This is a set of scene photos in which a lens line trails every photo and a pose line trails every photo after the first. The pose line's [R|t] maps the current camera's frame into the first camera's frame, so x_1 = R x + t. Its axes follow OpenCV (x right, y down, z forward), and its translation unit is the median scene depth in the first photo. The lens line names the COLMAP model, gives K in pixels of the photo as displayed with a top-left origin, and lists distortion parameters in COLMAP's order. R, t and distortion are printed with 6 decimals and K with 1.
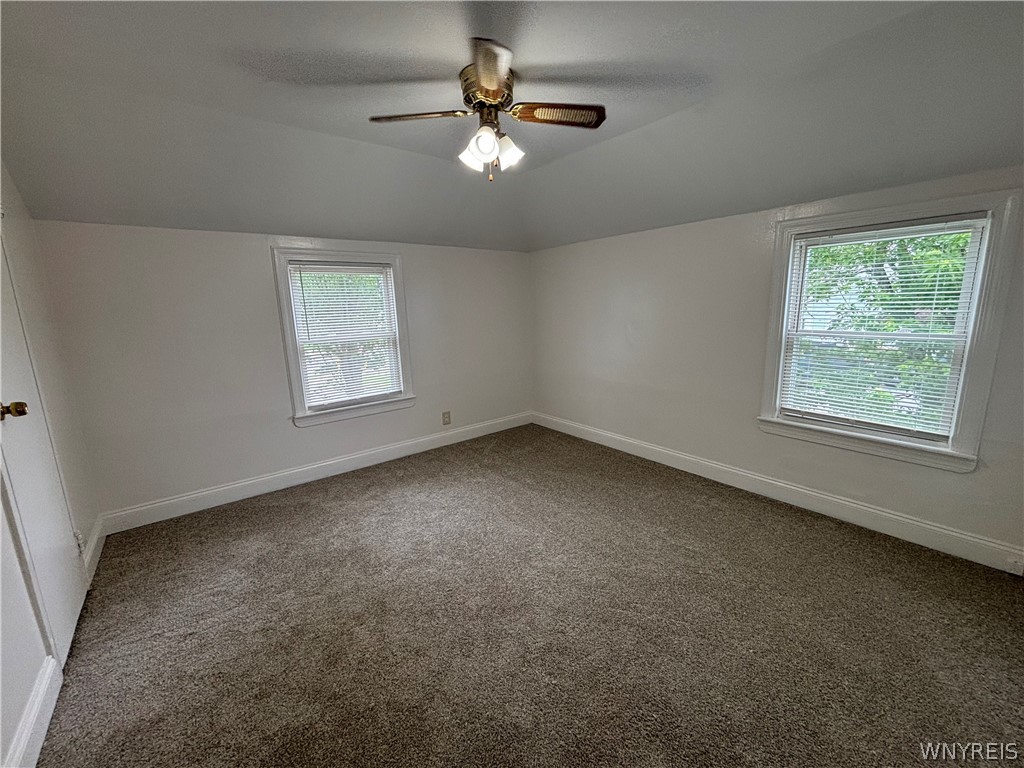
lens RADIAL K [[413.8, 0, 512.0], [0, 413.8, 384.0], [0, 0, 1]] dist [0.000945, -0.000067]
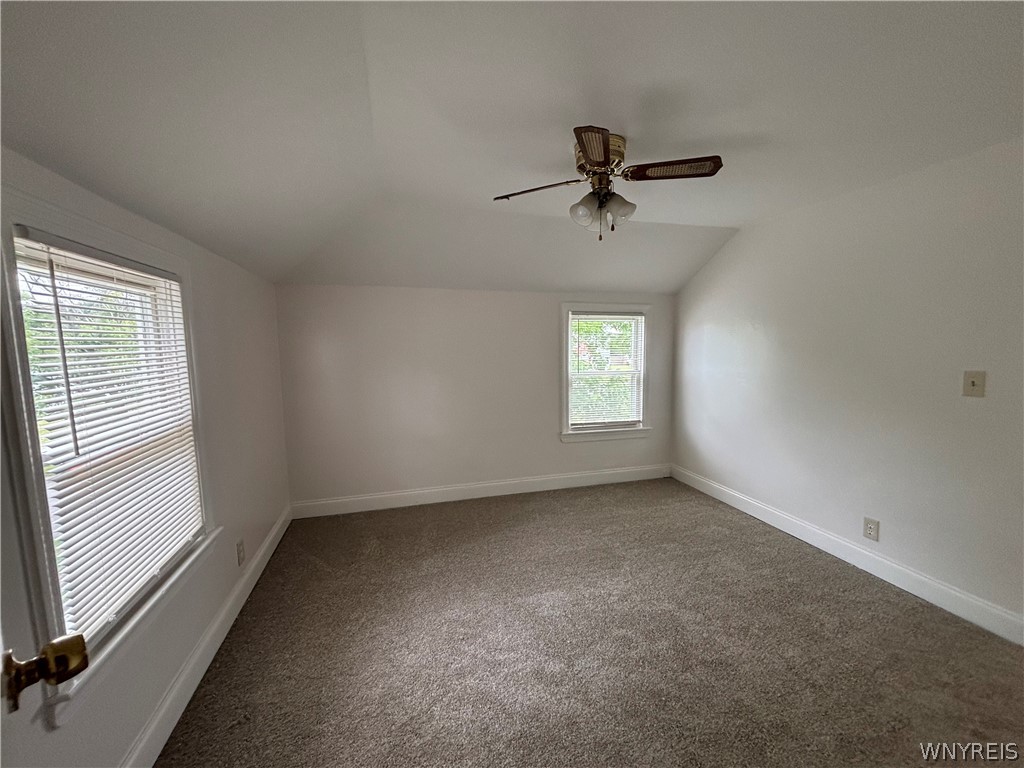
lens RADIAL K [[413.8, 0, 512.0], [0, 413.8, 384.0], [0, 0, 1]] dist [0.000945, -0.000067]
pose [[0.369854, -0.070044, 0.926446, -0.877005], [0.172191, 0.985047, 0.005733, -0.143206], [-0.912994, 0.157406, 0.376384, 0.682817]]
